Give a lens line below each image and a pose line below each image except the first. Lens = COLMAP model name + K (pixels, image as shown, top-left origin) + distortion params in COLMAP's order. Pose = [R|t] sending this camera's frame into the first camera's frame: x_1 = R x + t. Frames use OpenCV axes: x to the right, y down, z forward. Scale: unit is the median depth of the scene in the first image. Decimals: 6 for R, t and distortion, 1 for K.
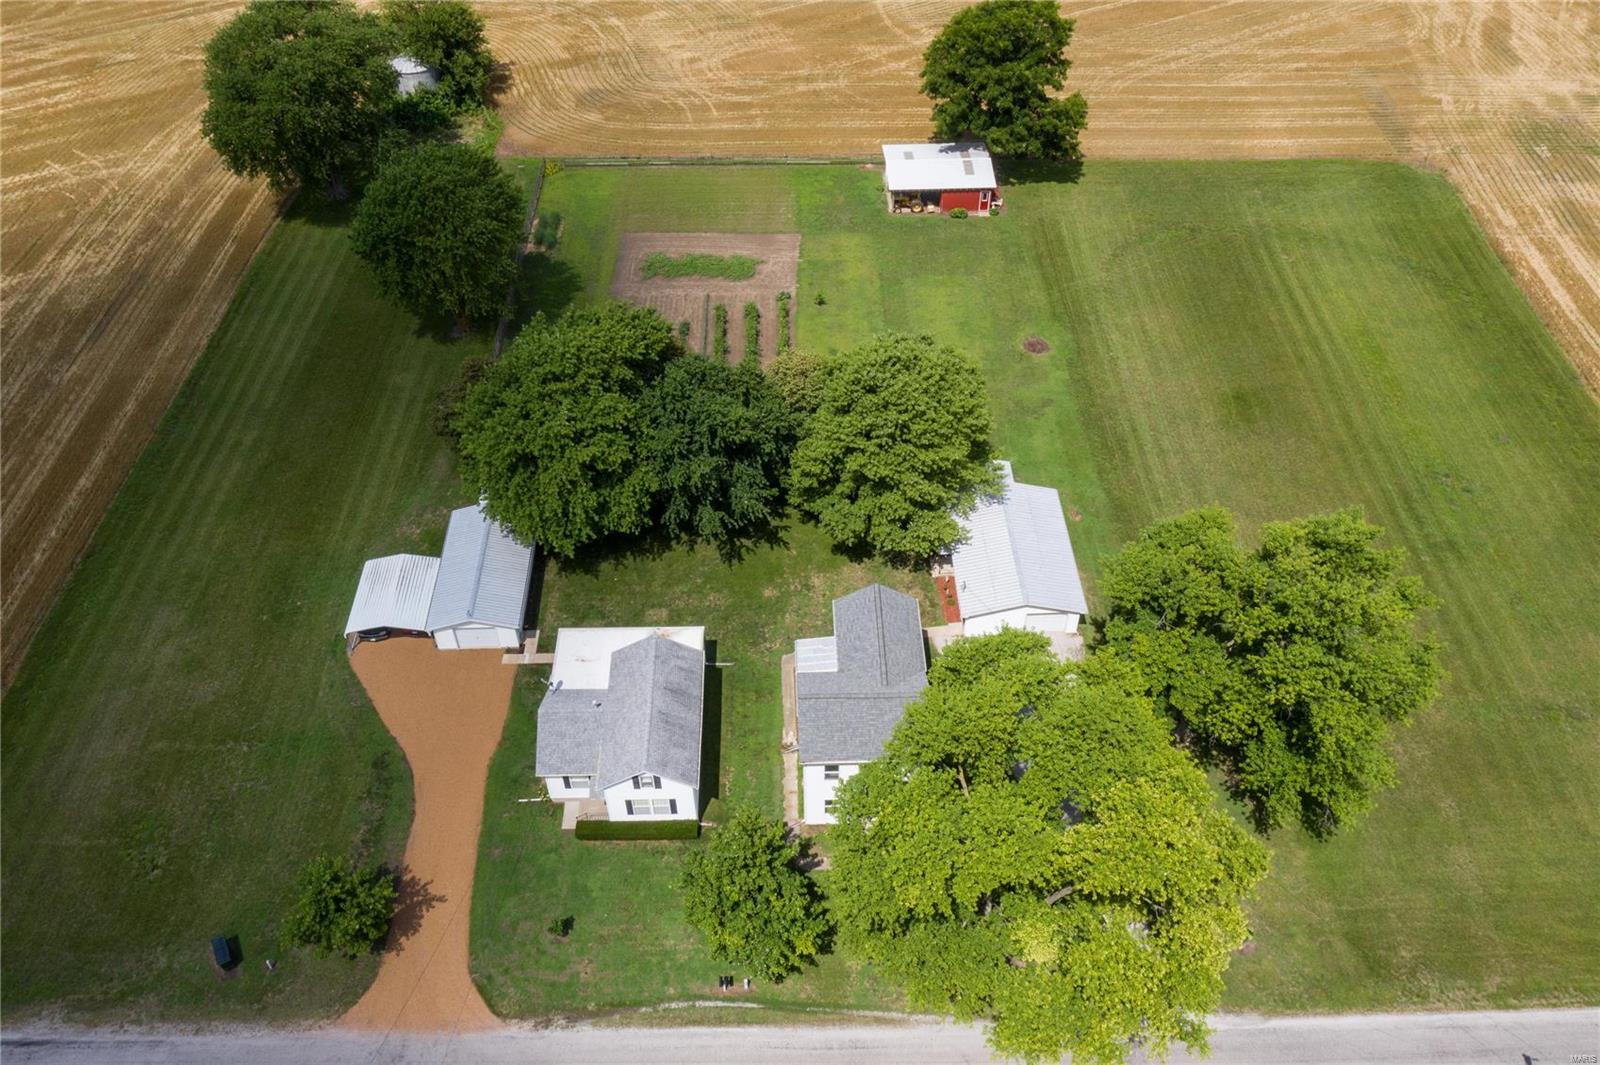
lens RADIAL K [[1258.8, 0, 804.1], [0, 1258.8, 533.1], [0, 0, 1]] dist [0.000620, -0.008256]
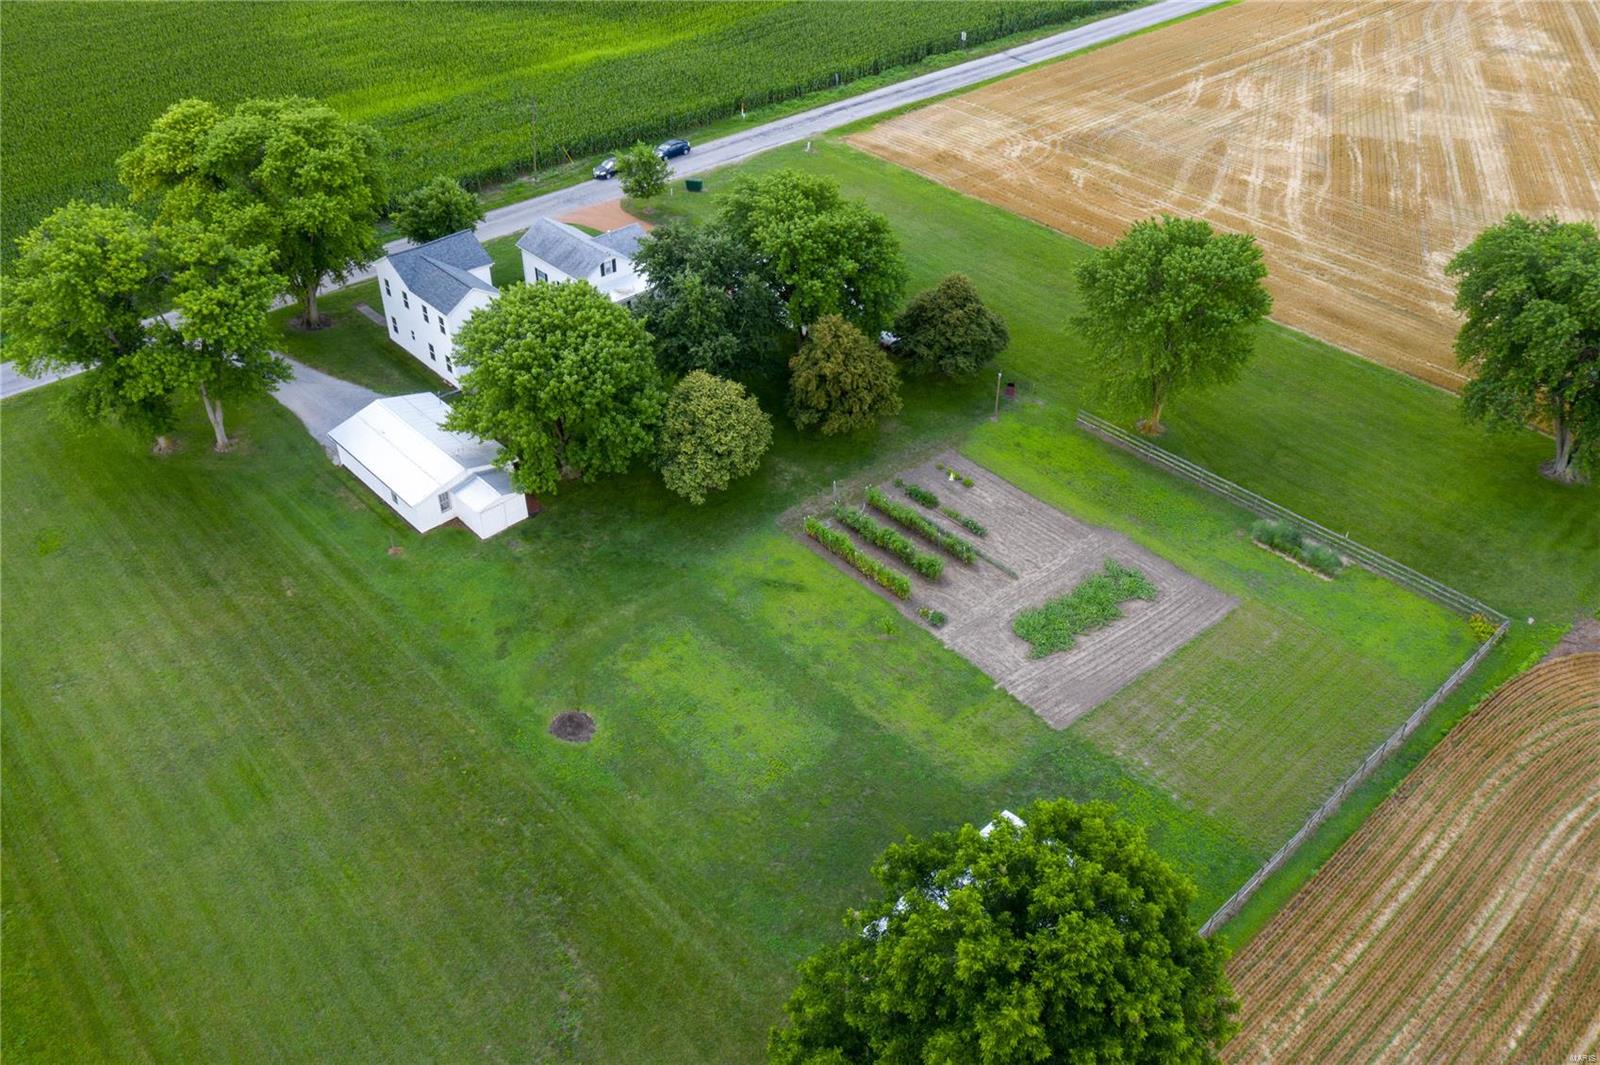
lens RADIAL K [[1258.8, 0, 799.6], [0, 1258.8, 533.4], [0, 0, 1]] dist [0.000620, -0.008256]
pose [[-0.755979, 0.399580, -0.518490, 0.378496], [-0.458613, 0.241879, 0.855084, -0.755433], [0.467086, 0.884212, 0.000397, 0.927905]]
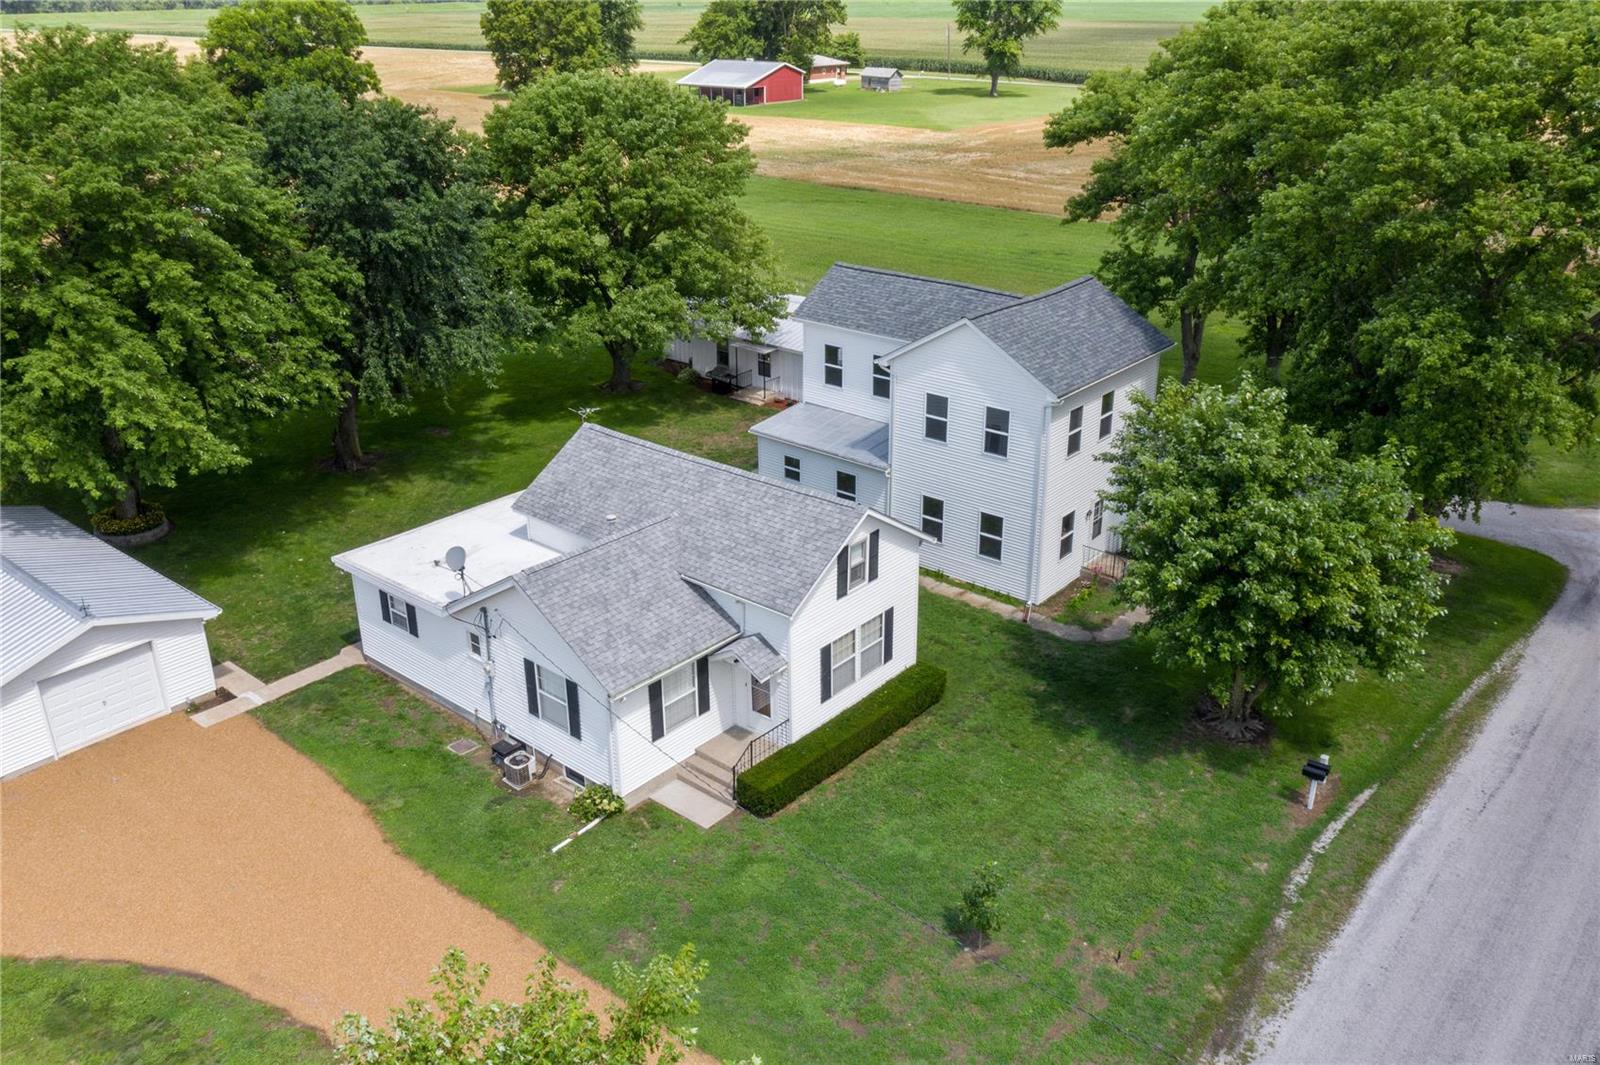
lens RADIAL K [[1258.8, 0, 802.0], [0, 1258.8, 532.9], [0, 0, 1]] dist [0.000620, -0.008256]
pose [[0.660228, -0.298335, 0.689271, -0.270705], [0.526660, 0.838186, -0.141680, 0.150830], [-0.535470, 0.456552, 0.710515, 0.442397]]
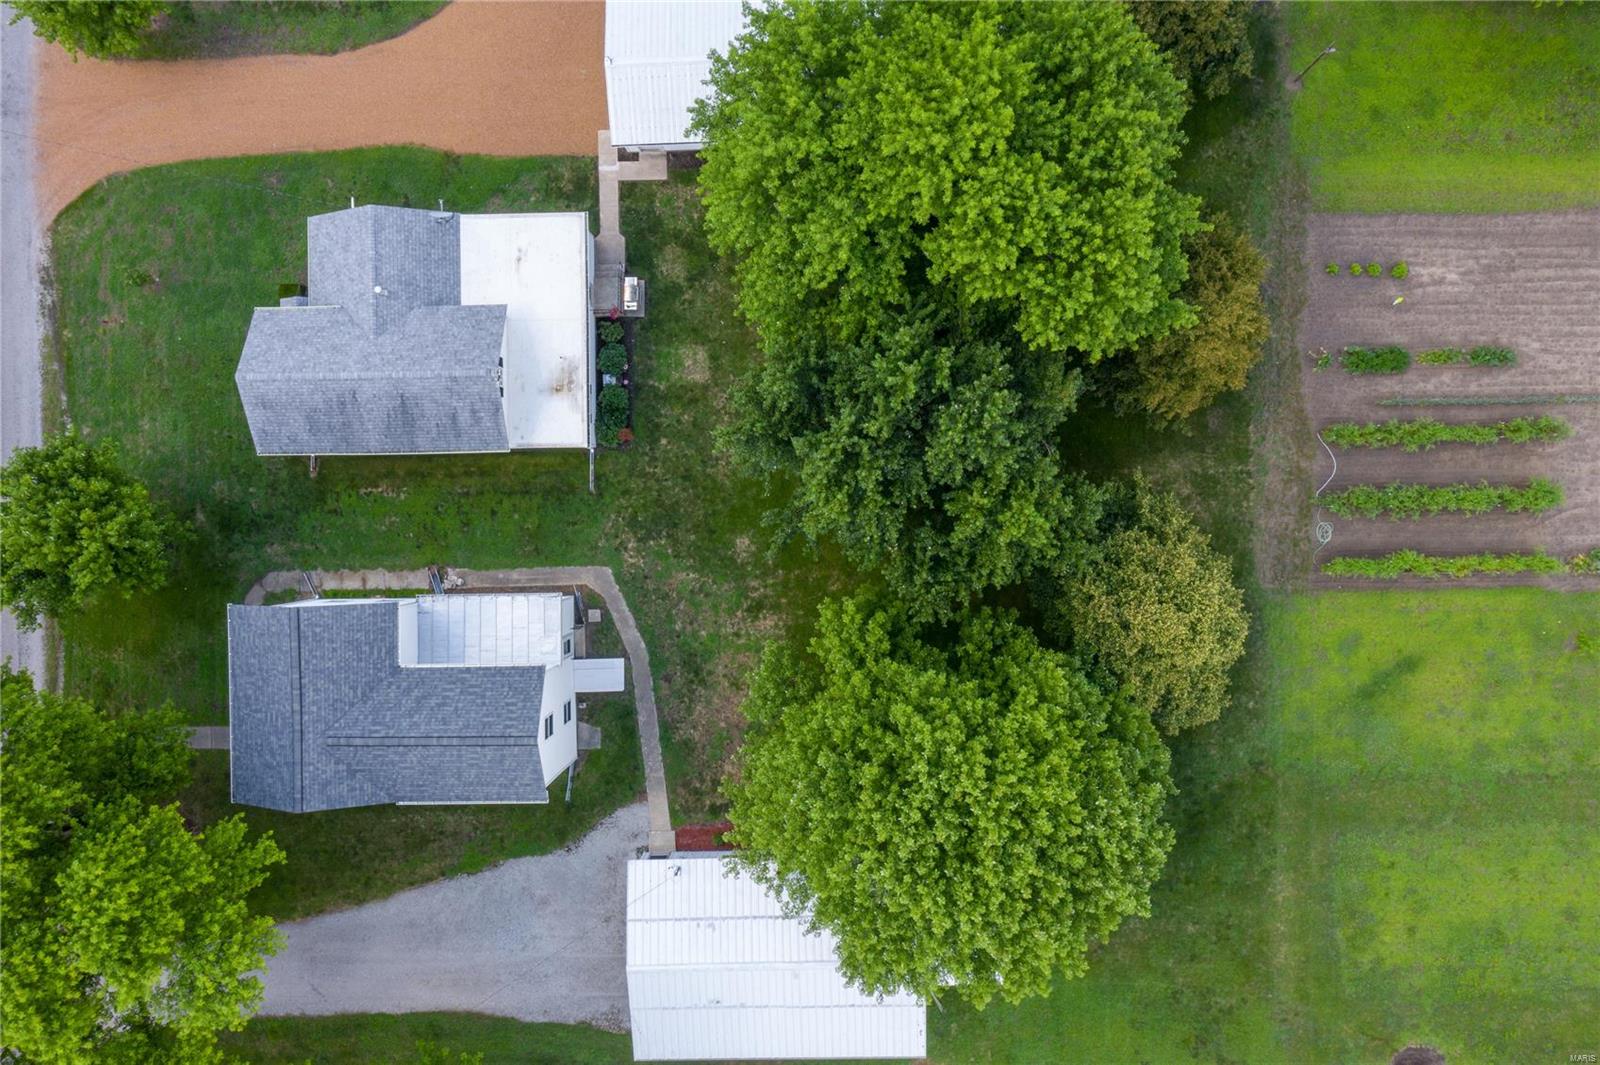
lens RADIAL K [[1258.8, 0, 799.6], [0, 1258.8, 531.5], [0, 0, 1]] dist [0.000620, -0.008256]
pose [[-0.008629, 0.999719, 0.022059, -0.037206], [-0.685166, -0.021979, 0.728055, -0.323915], [0.728336, -0.008832, 0.685164, 0.465569]]
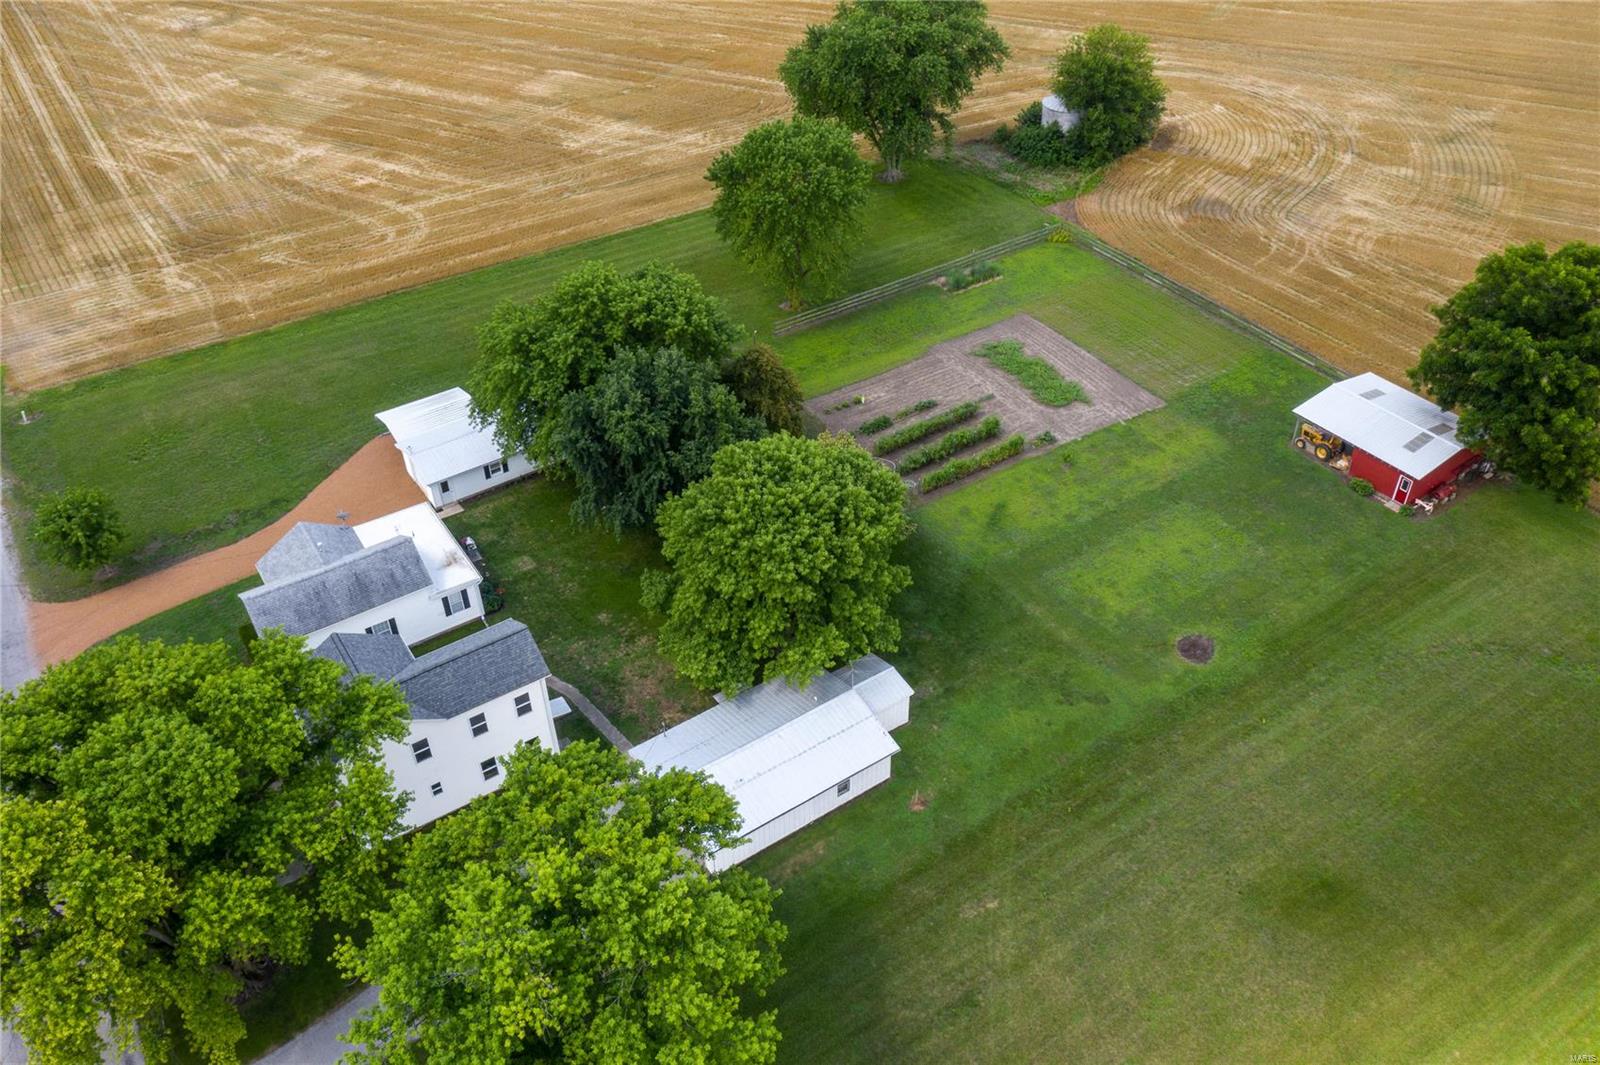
lens RADIAL K [[1258.8, 0, 800.8], [0, 1258.8, 527.4], [0, 0, 1]] dist [0.000620, -0.008256]
pose [[0.534918, 0.522498, -0.663972, 0.479315], [-0.580027, 0.798512, 0.161082, -0.180885], [0.614354, 0.298956, 0.730202, 0.313916]]
